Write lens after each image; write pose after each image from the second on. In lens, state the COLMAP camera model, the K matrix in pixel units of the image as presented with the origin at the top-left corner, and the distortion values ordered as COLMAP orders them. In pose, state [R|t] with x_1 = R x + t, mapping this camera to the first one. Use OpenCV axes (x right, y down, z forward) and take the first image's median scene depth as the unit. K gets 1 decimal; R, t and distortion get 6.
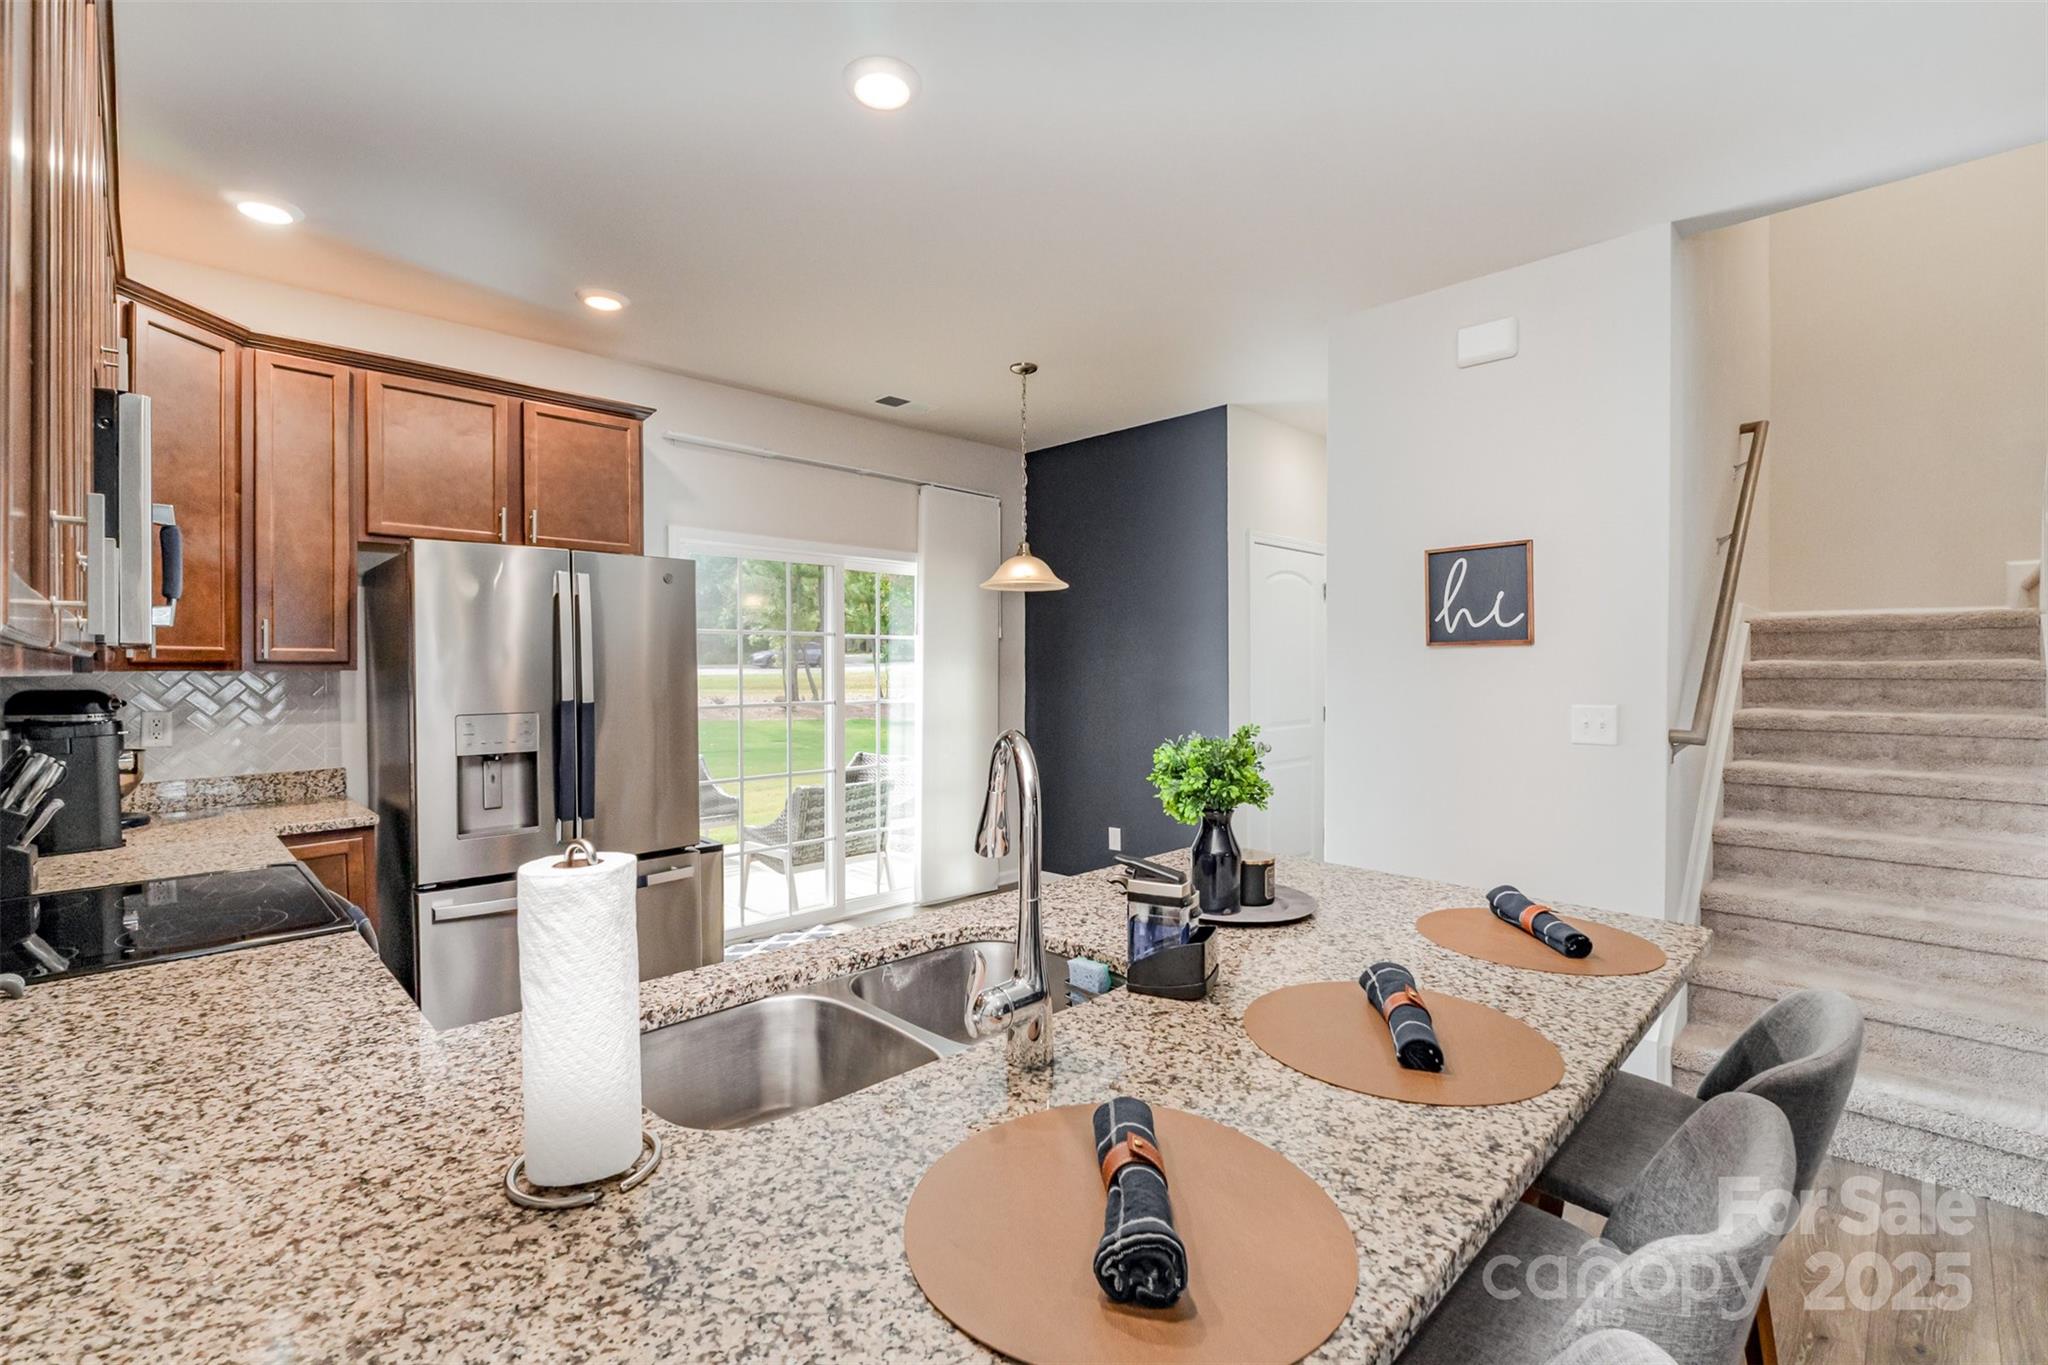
lens RADIAL K [[901.1, 0, 1017.0], [0, 901.1, 668.9], [0, 0, 1]] dist [-0.002046, 0.000062]
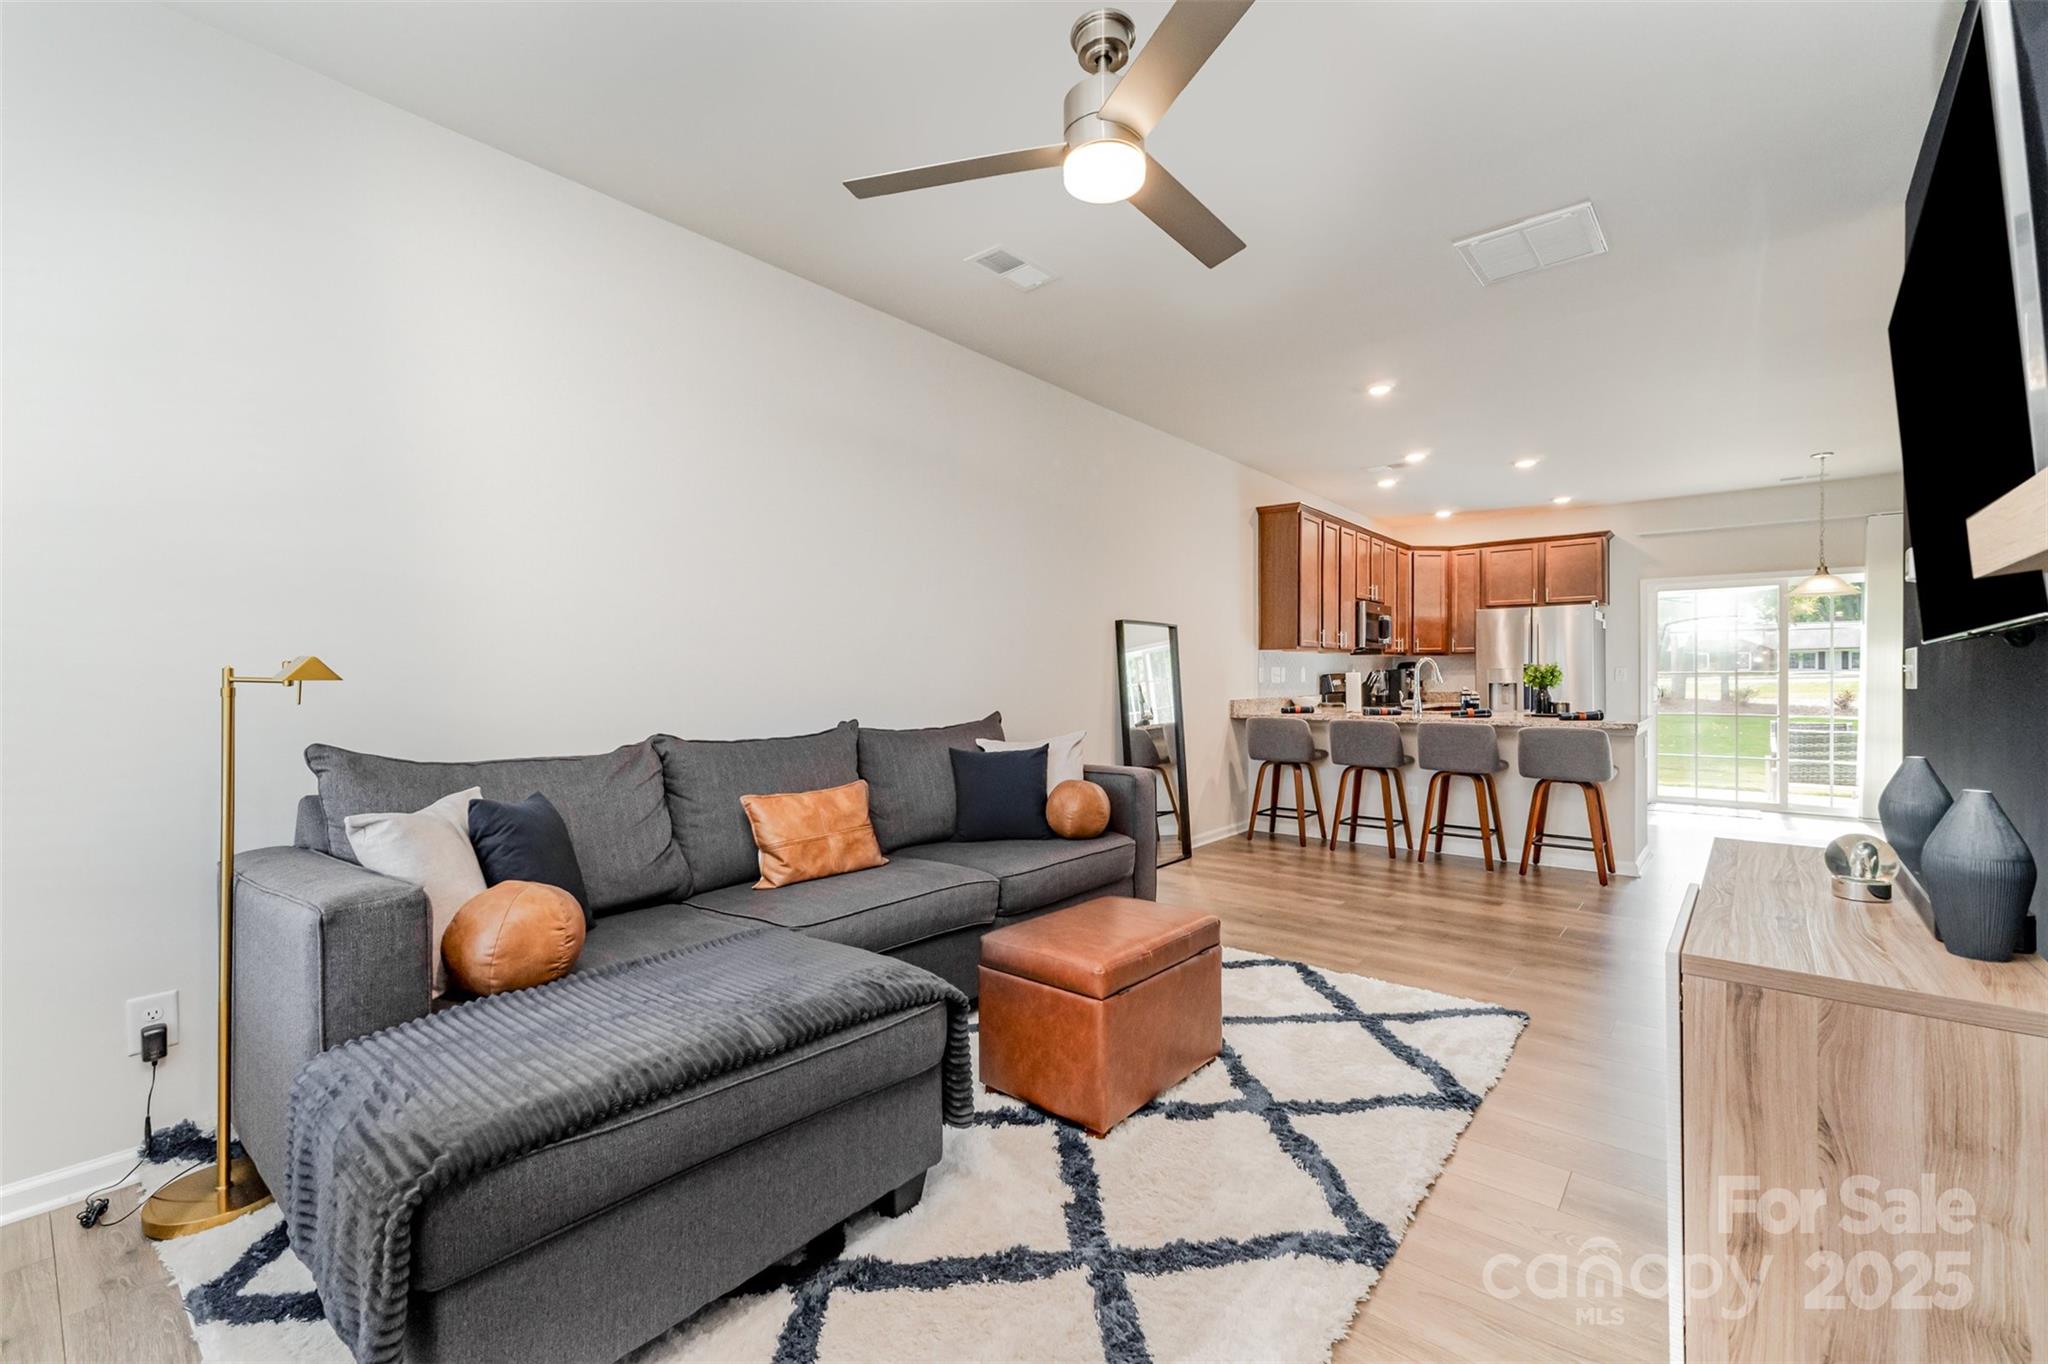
lens RADIAL K [[869.0, 0, 1023.9], [0, 869.0, 673.2], [0, 0, 1]] dist [0.000692, -0.000040]
pose [[0.107186, -0.000859, -0.994239, 1.764494], [-0.001649, 0.999998, -0.001041, 0.060600], [0.994238, 0.001751, 0.107184, -0.698398]]
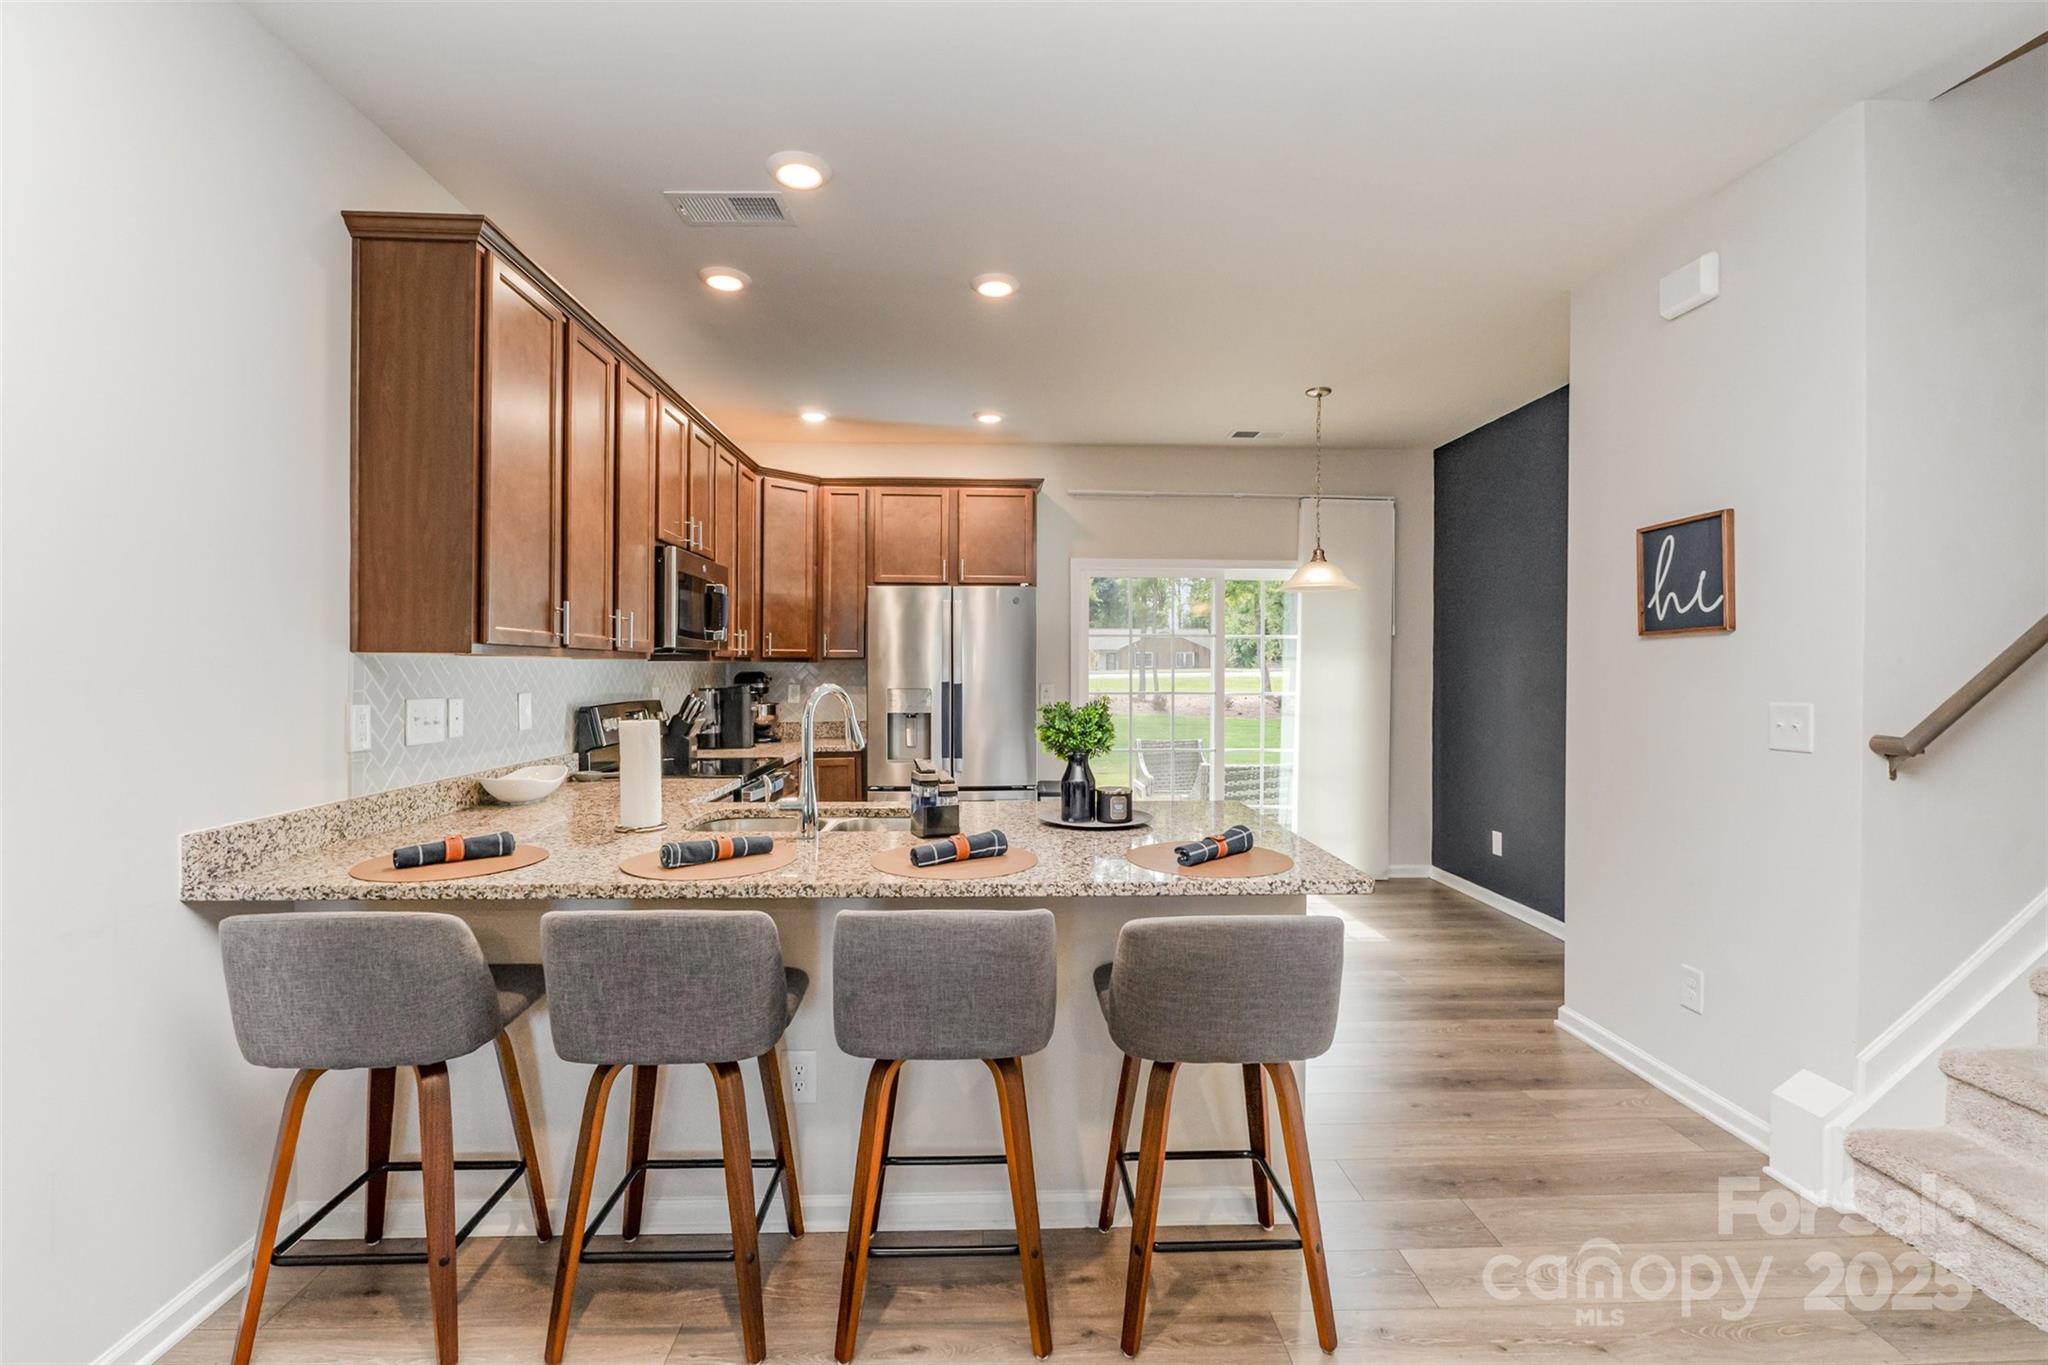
lens RADIAL K [[901.1, 0, 1017.0], [0, 901.1, 668.9], [0, 0, 1]] dist [-0.002046, 0.000062]
pose [[0.742759, 0.003818, -0.669548, 0.611222], [-0.006025, 0.999981, -0.000981, 0.012852], [0.669531, 0.004763, 0.742768, -0.087417]]
